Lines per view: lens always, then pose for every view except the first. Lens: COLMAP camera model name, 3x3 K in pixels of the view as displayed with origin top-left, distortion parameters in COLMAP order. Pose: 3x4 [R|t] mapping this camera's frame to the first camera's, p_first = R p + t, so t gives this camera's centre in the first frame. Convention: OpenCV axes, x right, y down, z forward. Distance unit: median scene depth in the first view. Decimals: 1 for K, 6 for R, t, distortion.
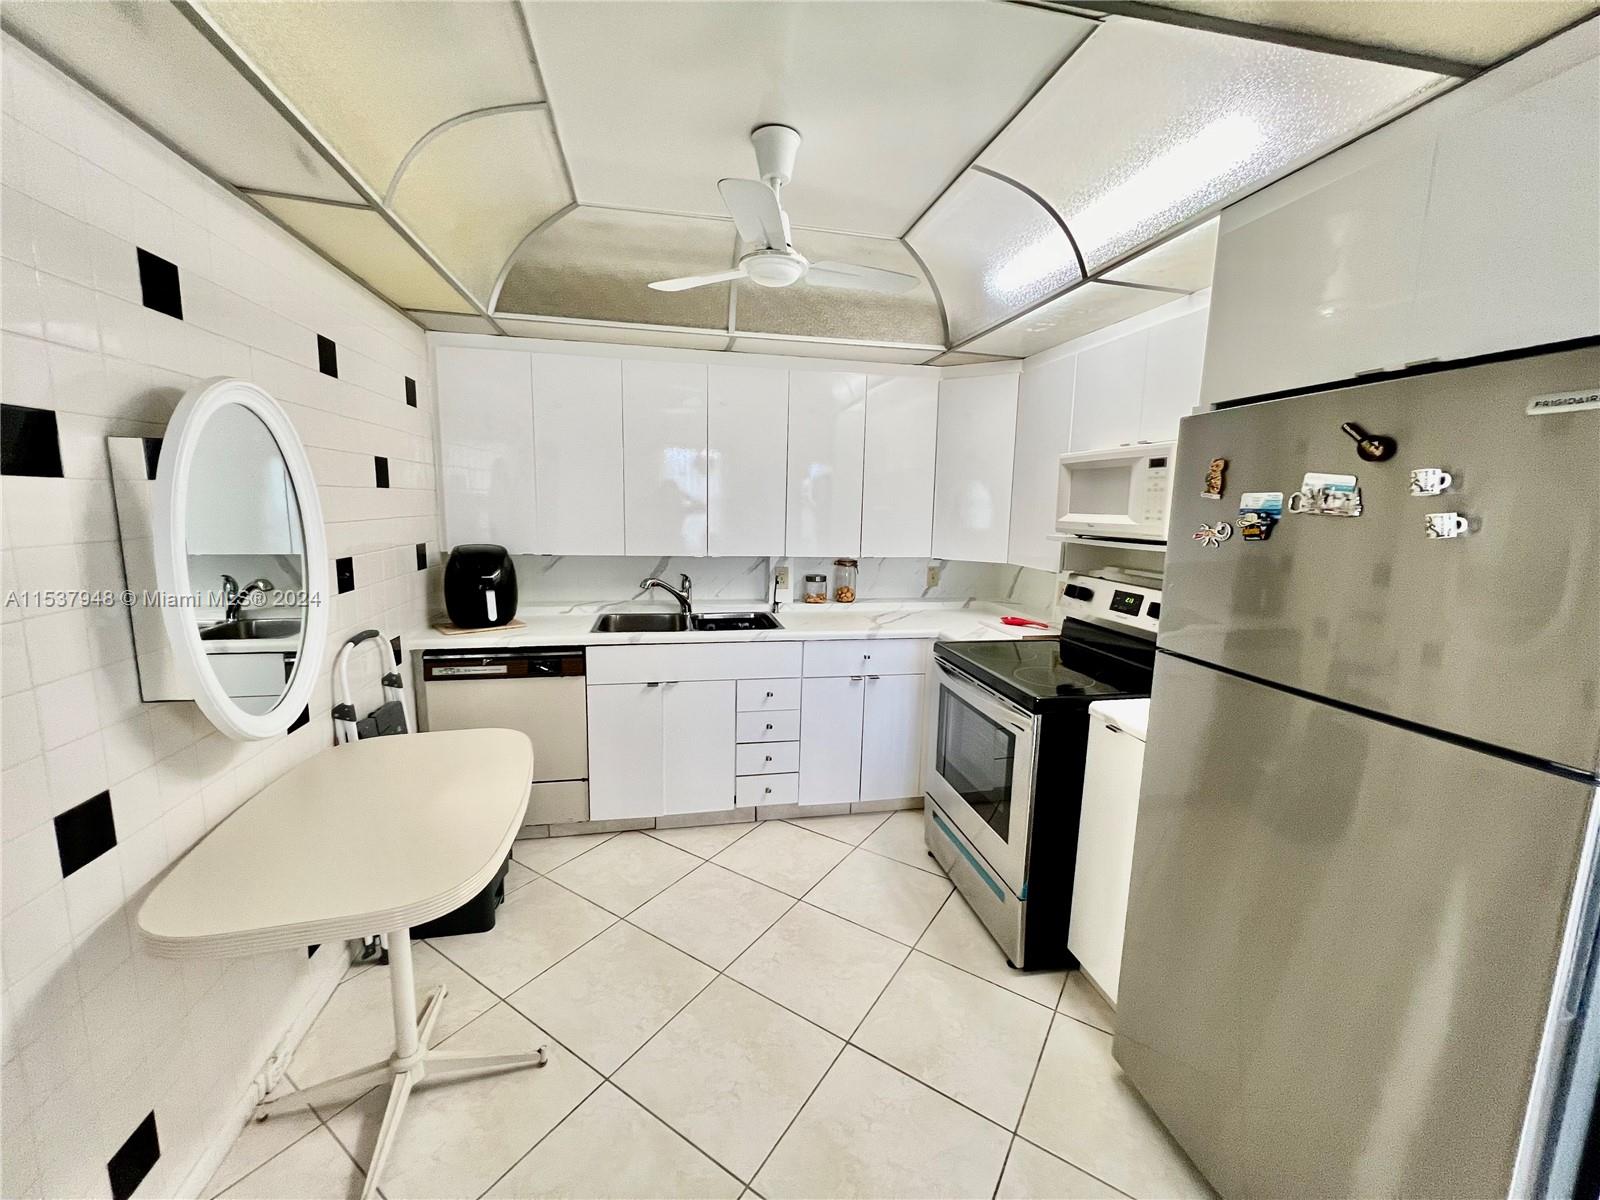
lens RADIAL K [[640.9, 0, 800.0], [0, 640.9, 600.0], [0, 0, 1]] dist [-0.000364, 0.000064]
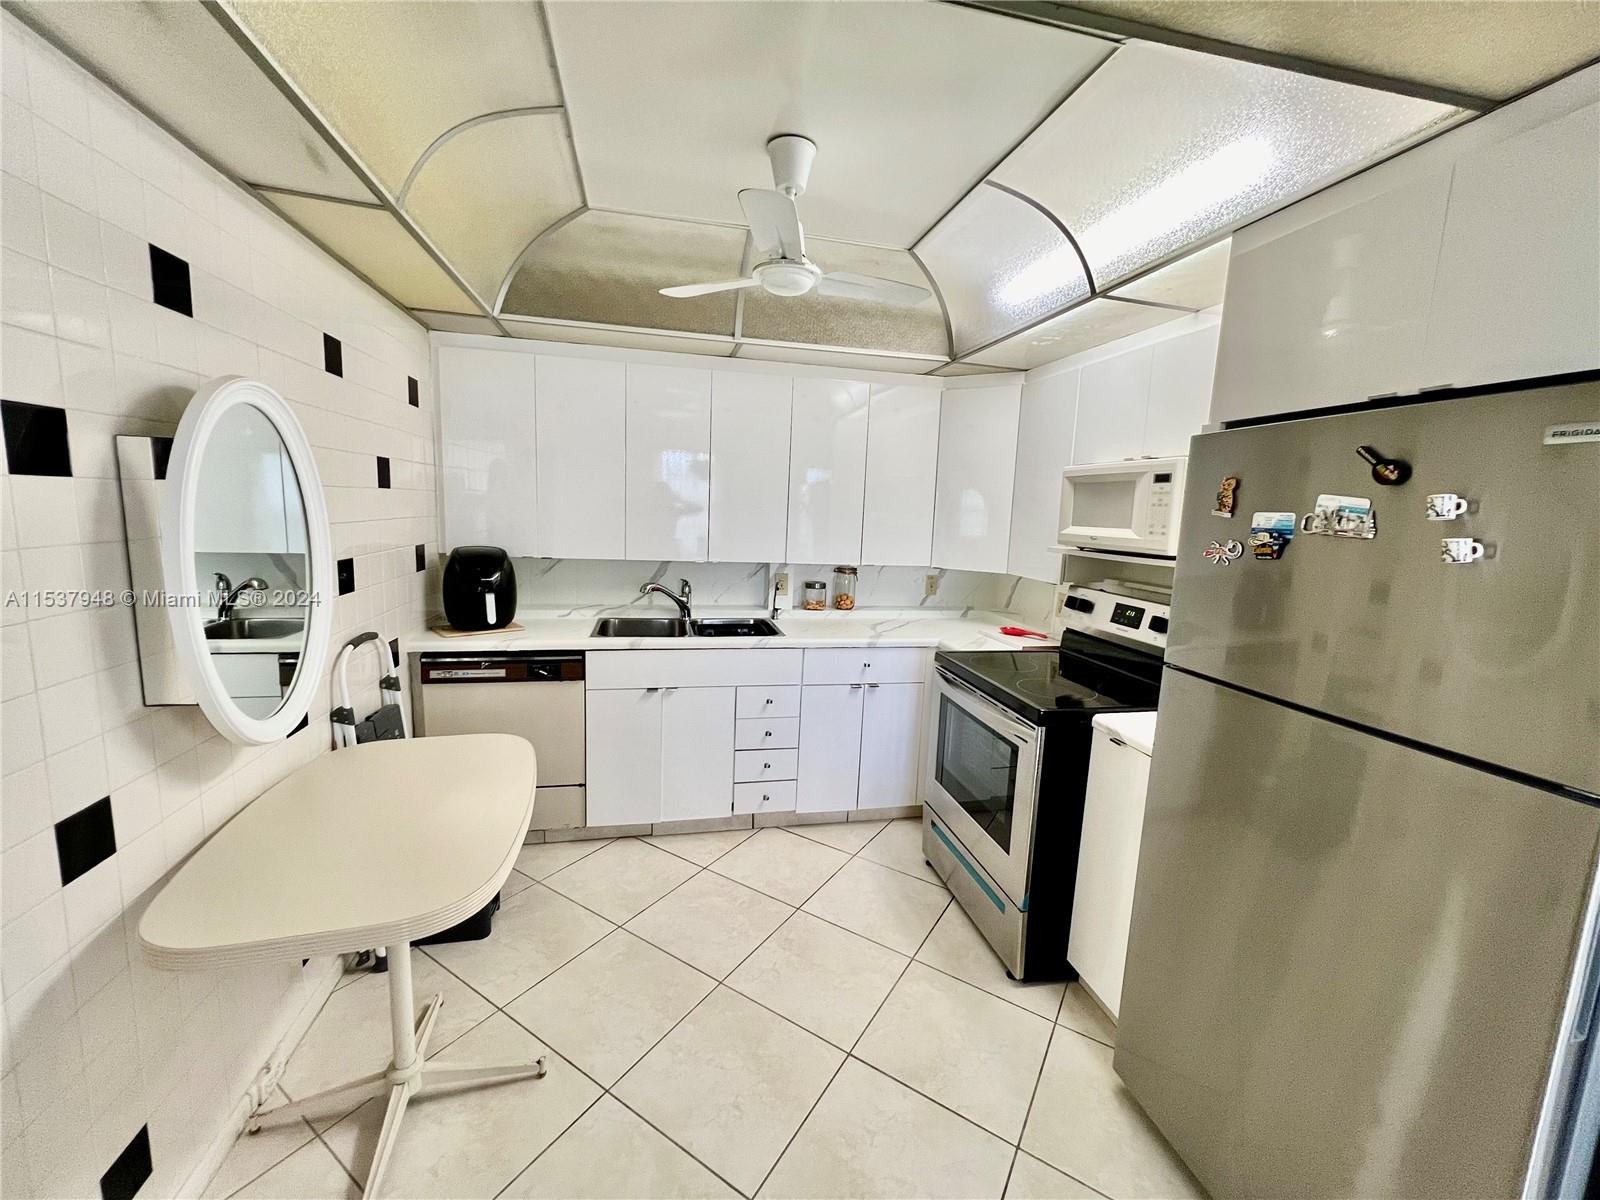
lens RADIAL K [[640.9, 0, 800.0], [0, 640.9, 600.0], [0, 0, 1]] dist [-0.000364, 0.000064]
pose [[0.999745, 0.015533, 0.016395, -0.026136], [-0.015437, 0.999863, -0.005995, -0.007414], [-0.016486, 0.005741, 0.999848, 0.001339]]
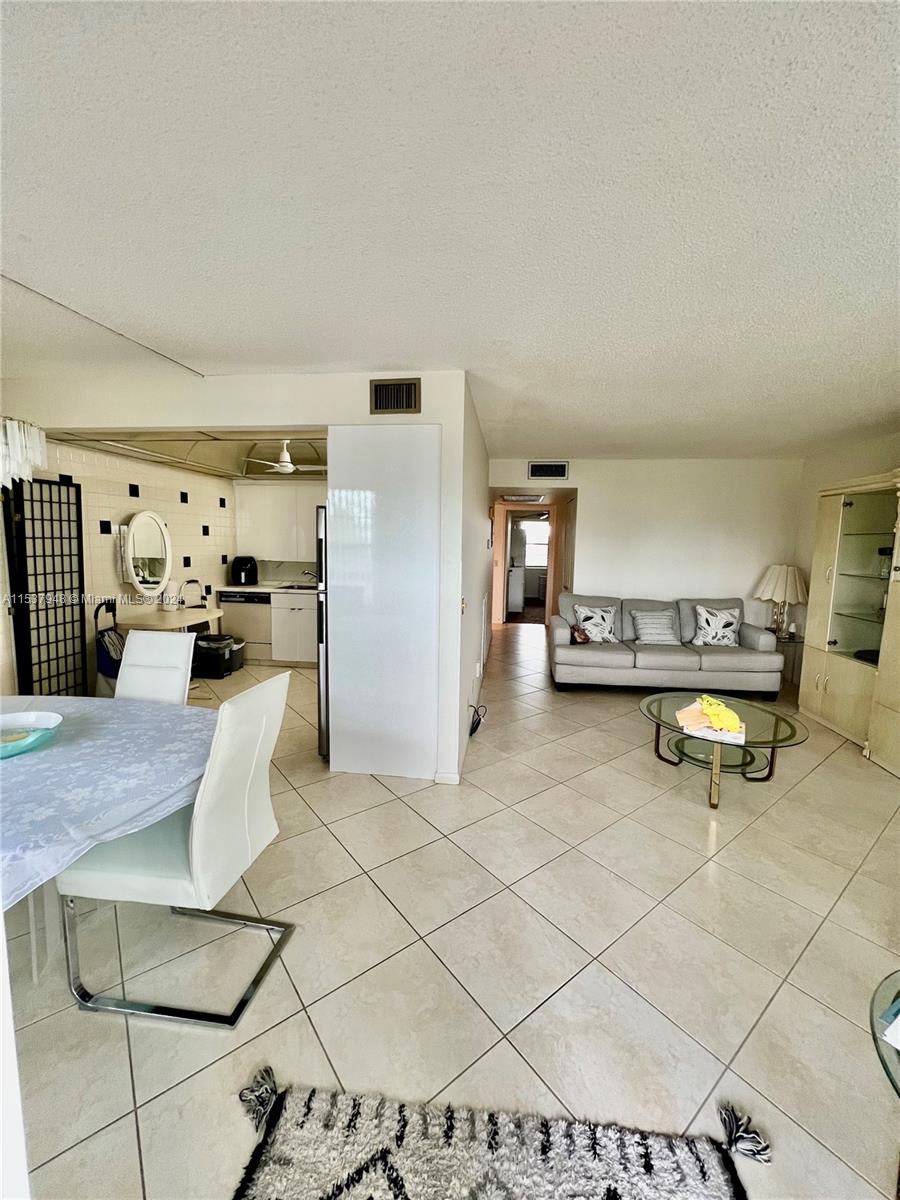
lens RADIAL K [[470.2, 0, 450.0], [0, 470.2, 600.0], [0, 0, 1]] dist [-0.000478, -0.000035]
pose [[0.950545, 0.033745, -0.308749, 1.342025], [-0.043828, 0.998706, -0.025778, 0.160355], [0.307480, 0.038035, 0.950794, -0.884729]]
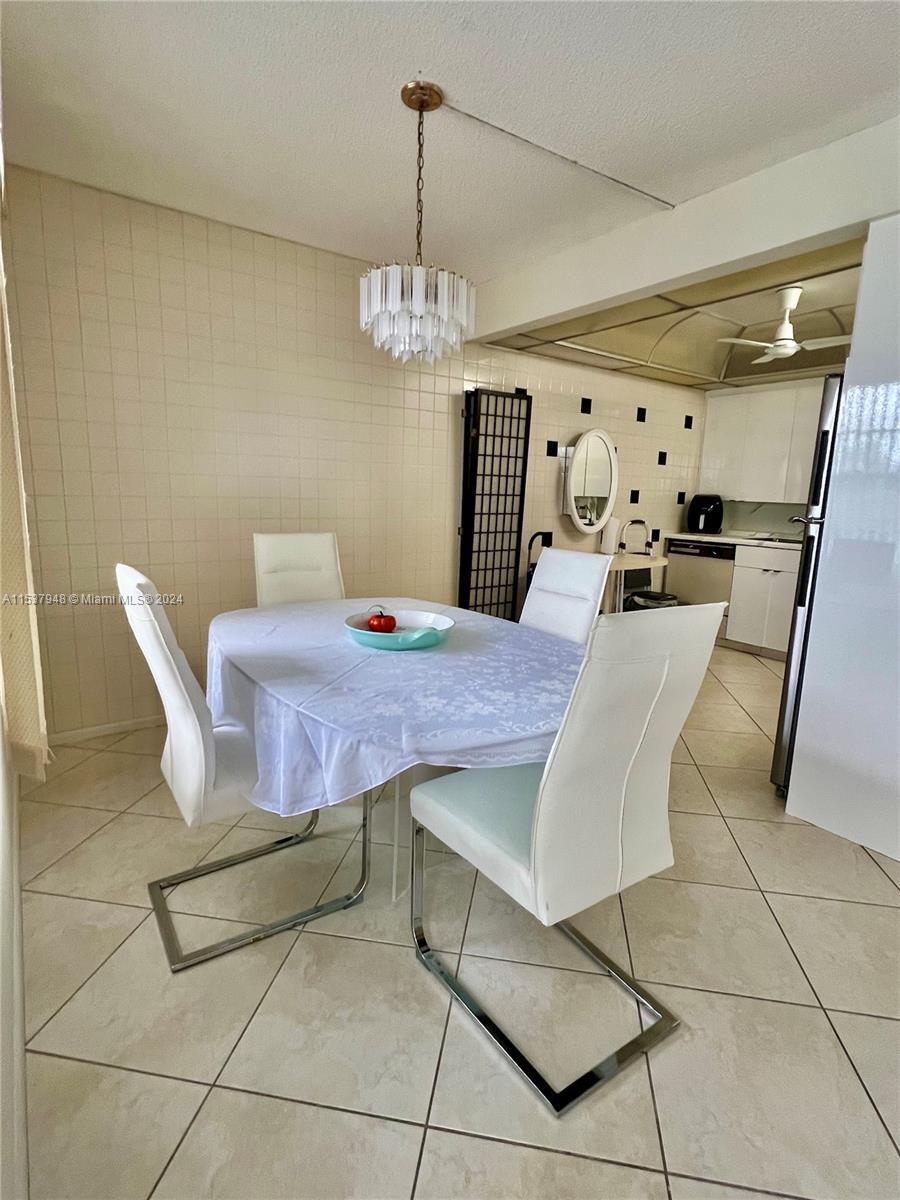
lens RADIAL K [[595.3, 0, 459.2], [0, 595.3, 596.7], [0, 0, 1]] dist [-0.004291, -0.000863]
pose [[0.422661, 0.145993, -0.894452, 1.241848], [-0.152609, 0.984312, 0.088547, 0.259718], [0.893347, 0.099076, 0.438310, -0.680243]]
